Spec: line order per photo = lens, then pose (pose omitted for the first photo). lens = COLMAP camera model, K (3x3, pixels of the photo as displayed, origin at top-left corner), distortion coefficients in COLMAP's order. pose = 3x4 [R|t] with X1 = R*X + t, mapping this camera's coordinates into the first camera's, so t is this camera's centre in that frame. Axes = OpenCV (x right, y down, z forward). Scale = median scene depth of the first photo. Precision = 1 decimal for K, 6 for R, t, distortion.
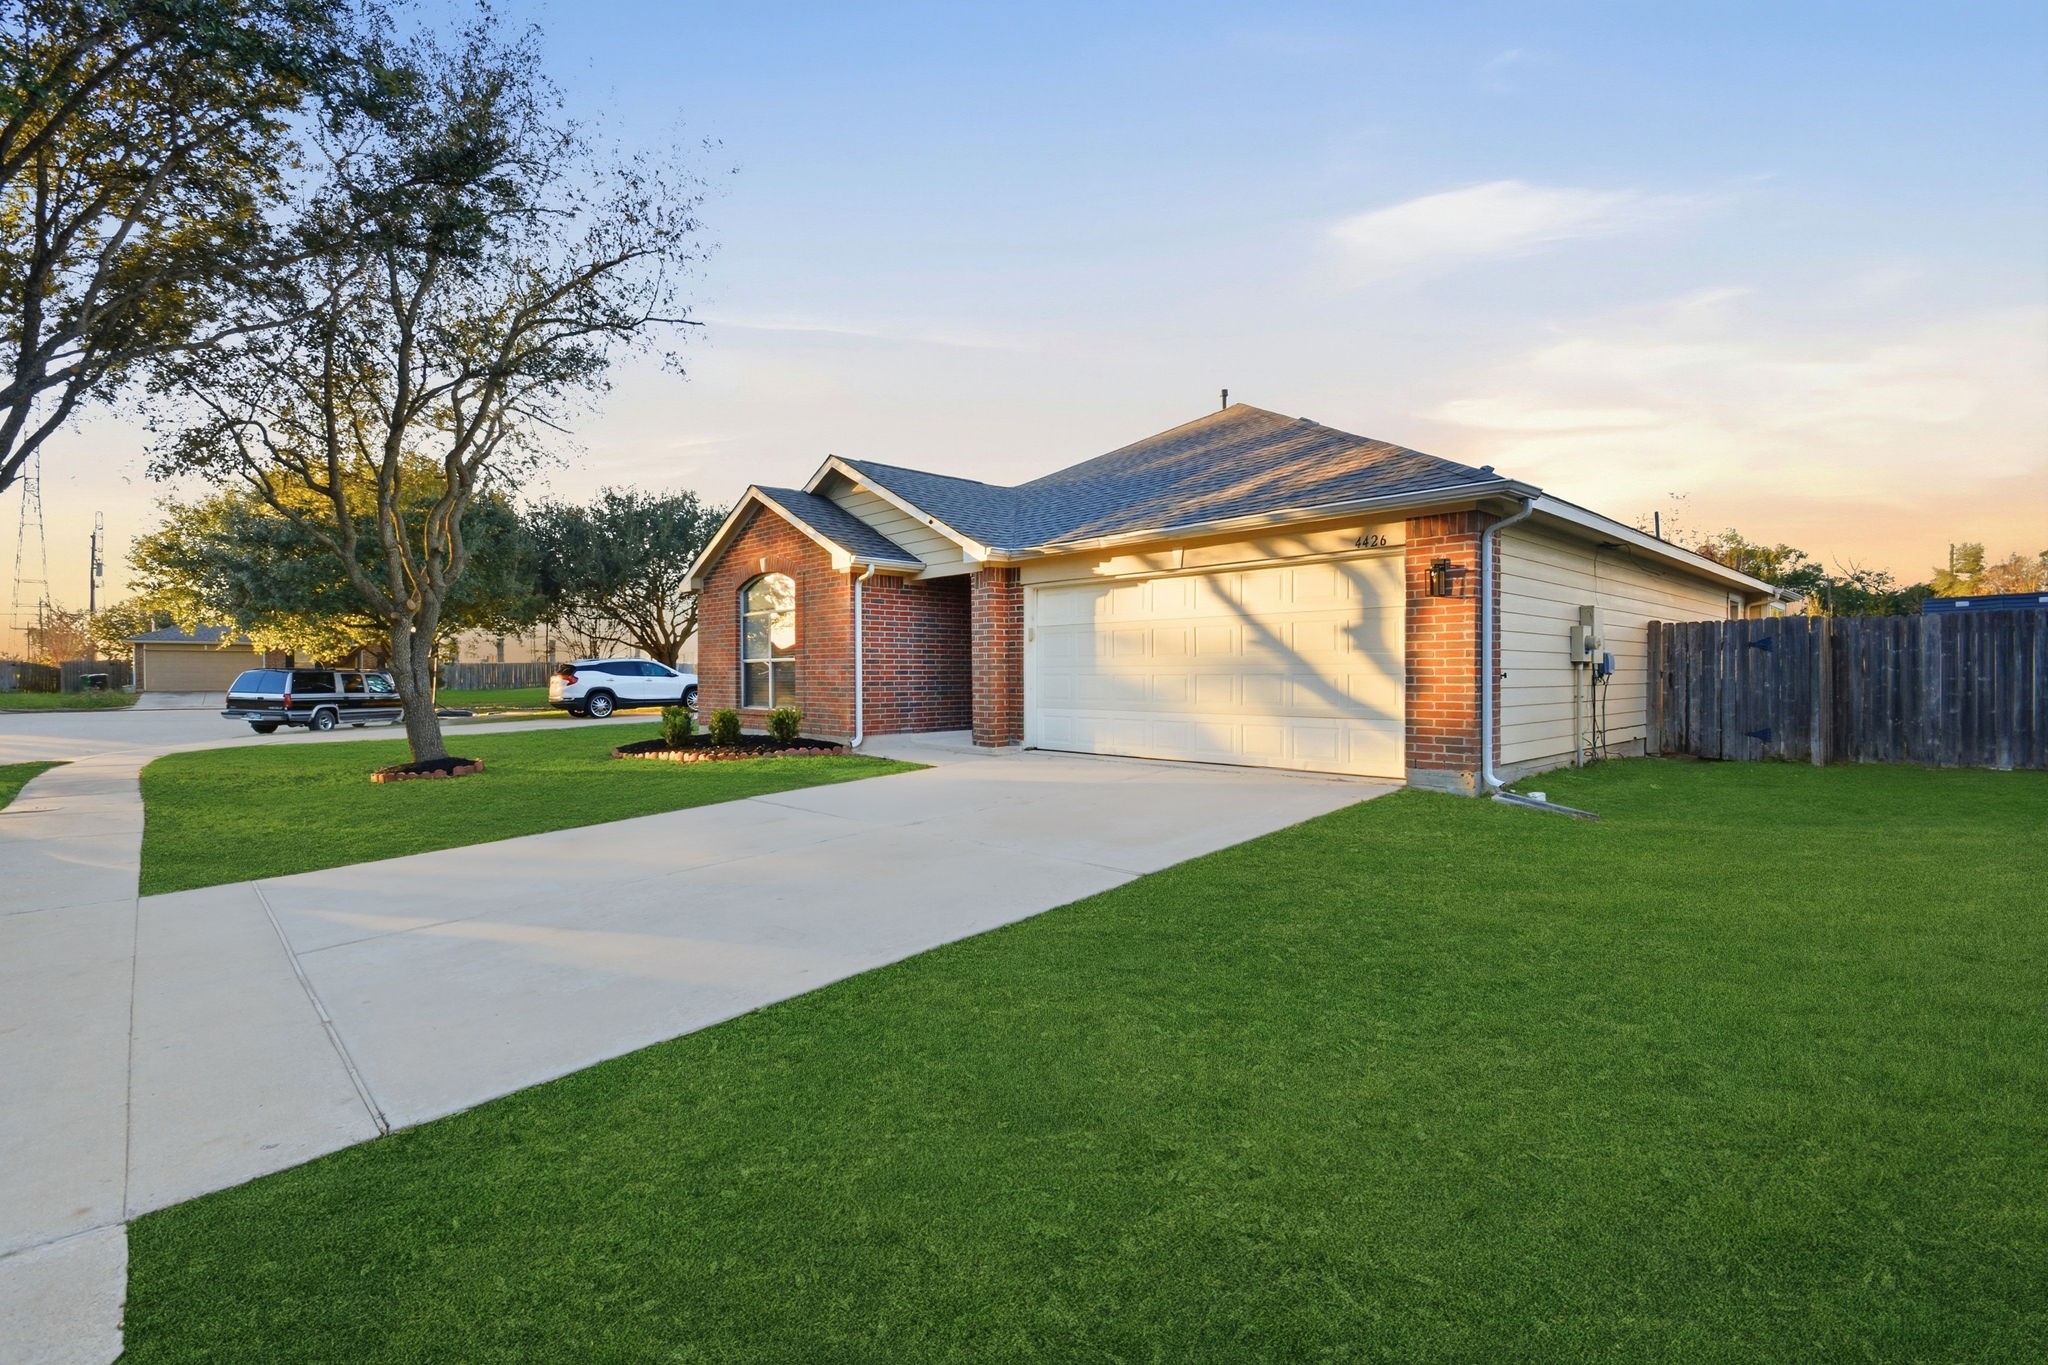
lens RADIAL K [[921.5, 0, 1005.5], [0, 921.5, 675.1], [0, 0, 1]] dist [-0.000023, -0.000123]
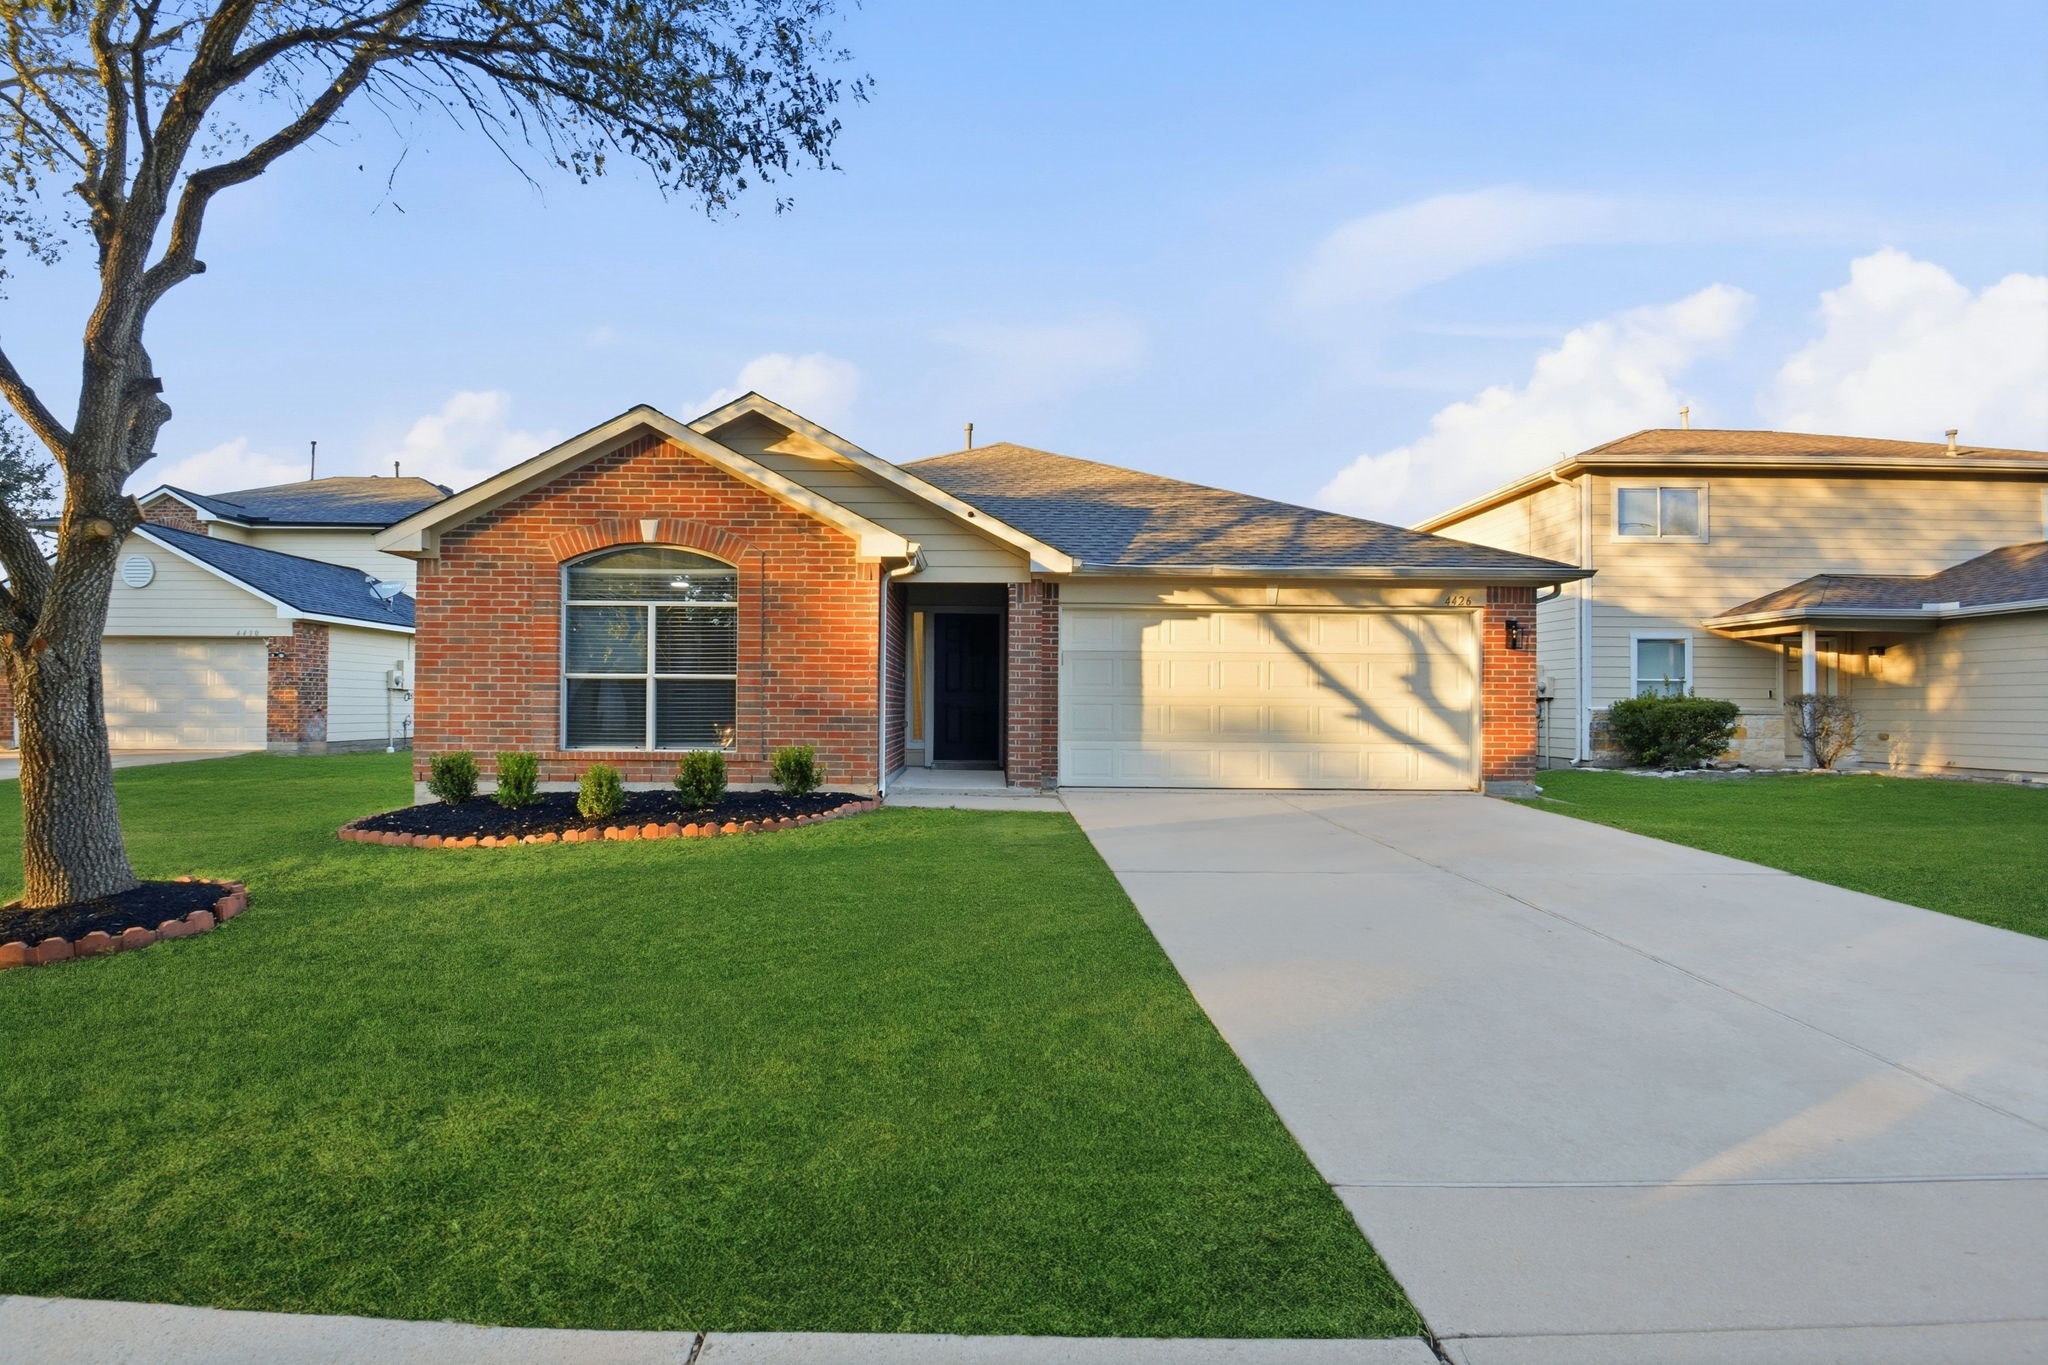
lens RADIAL K [[914.4, 0, 1029.8], [0, 914.4, 700.5], [0, 0, 1]] dist [0.003179, -0.012832]
pose [[0.655876, 0.012137, 0.754771, -0.687676], [-0.013075, 0.999903, -0.004717, 0.000985], [-0.754755, -0.006775, 0.655972, 0.452987]]
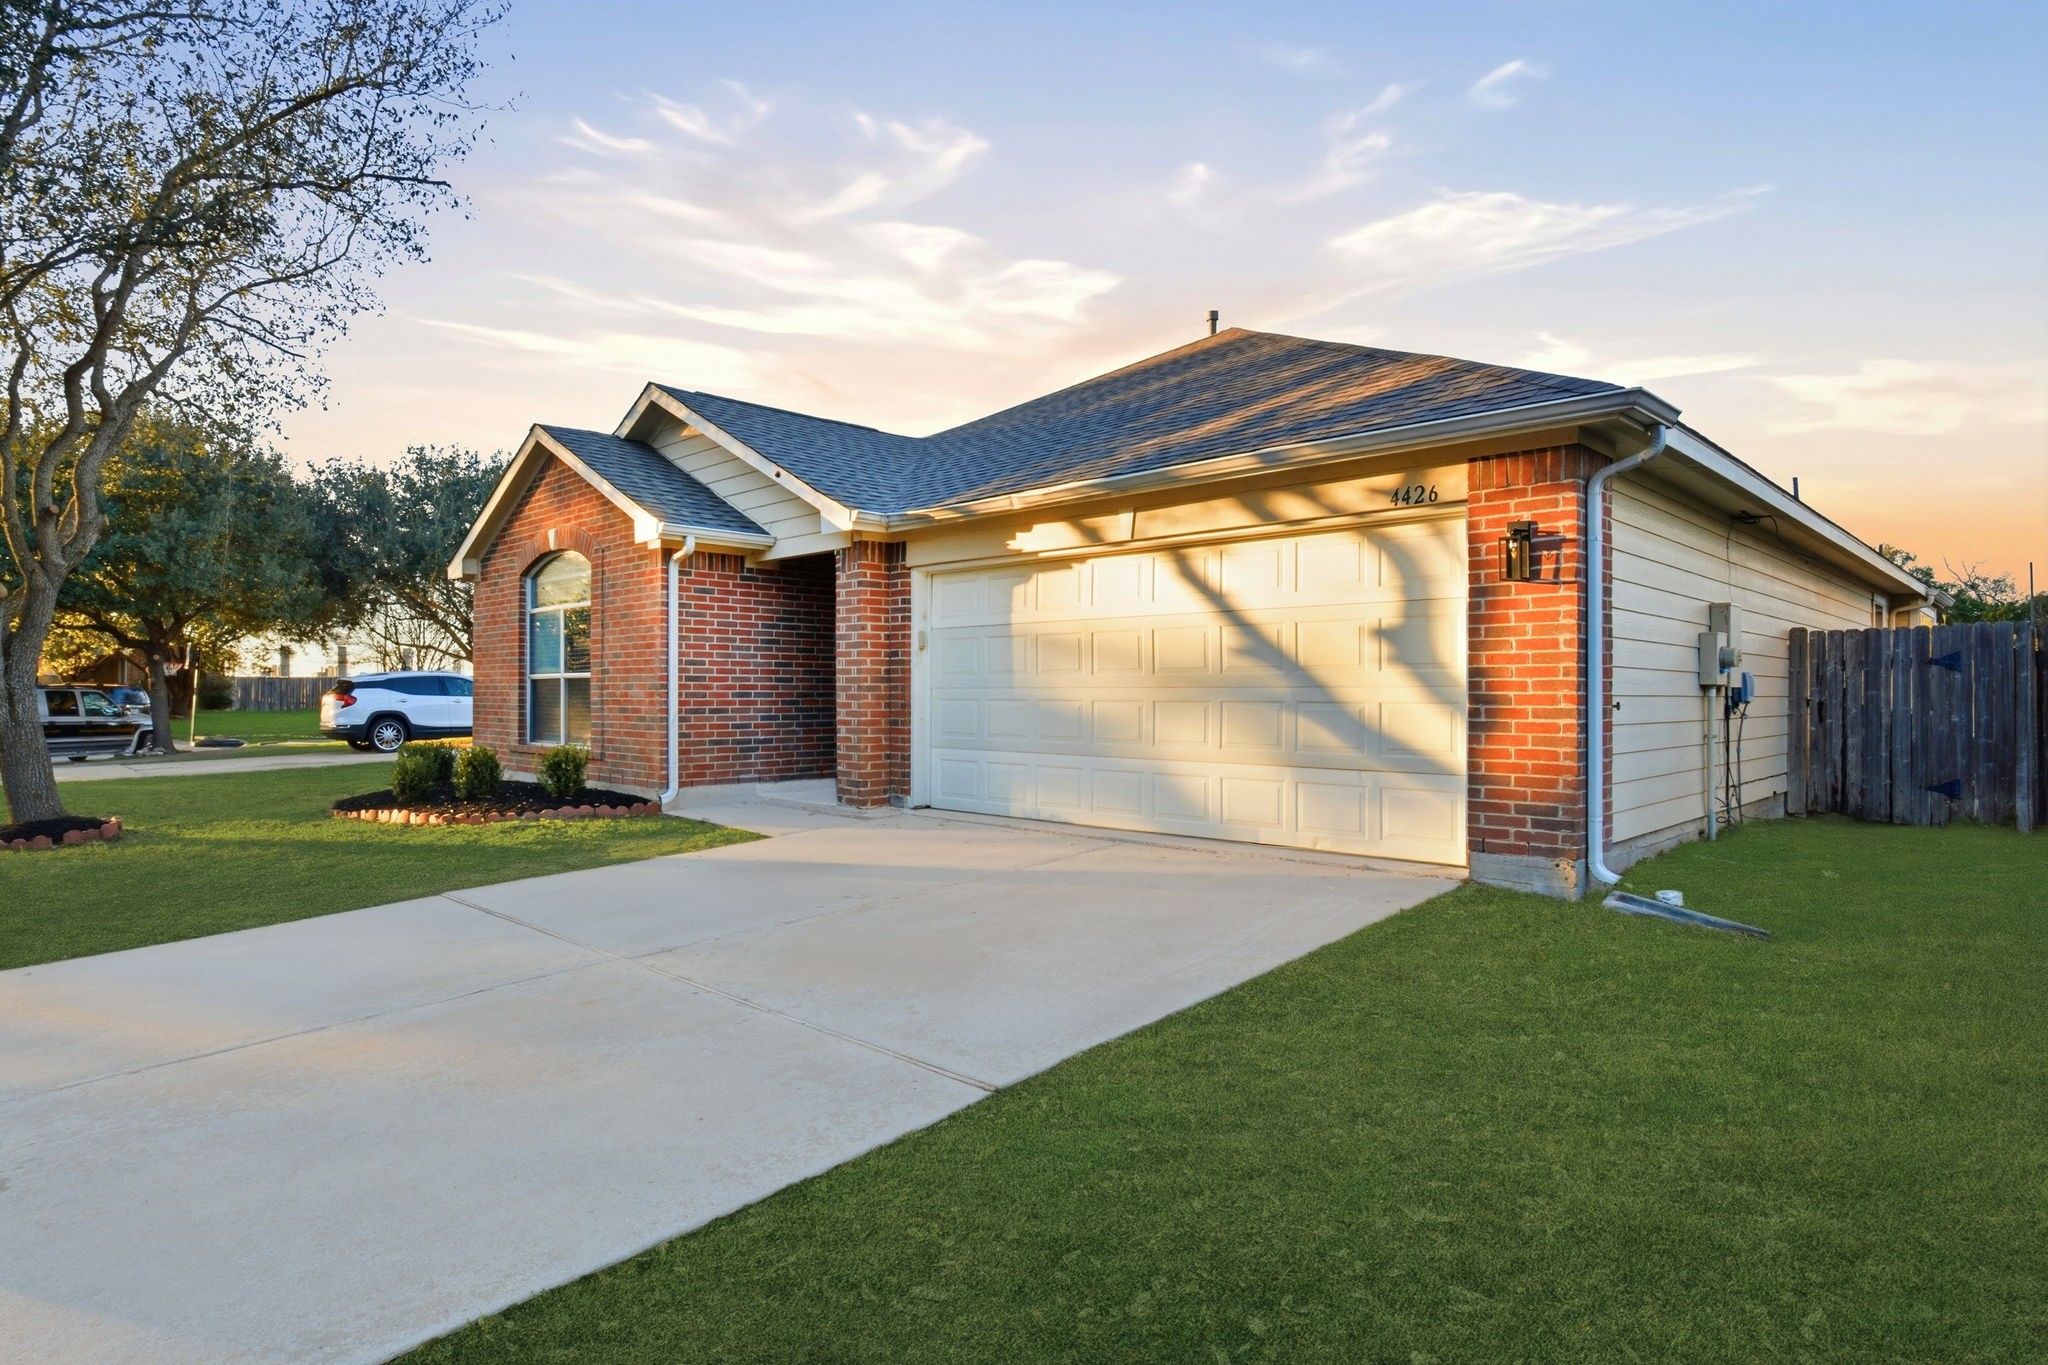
lens RADIAL K [[1103.4, 0, 1024.0], [0, 1103.4, 682.5], [0, 0, 1]] dist [-0.038241, 0.020298]
pose [[0.999016, 0.005595, 0.043999, 0.069441], [-0.005089, 0.999920, -0.011603, -0.003786], [-0.044061, 0.011367, 0.998964, 0.188452]]
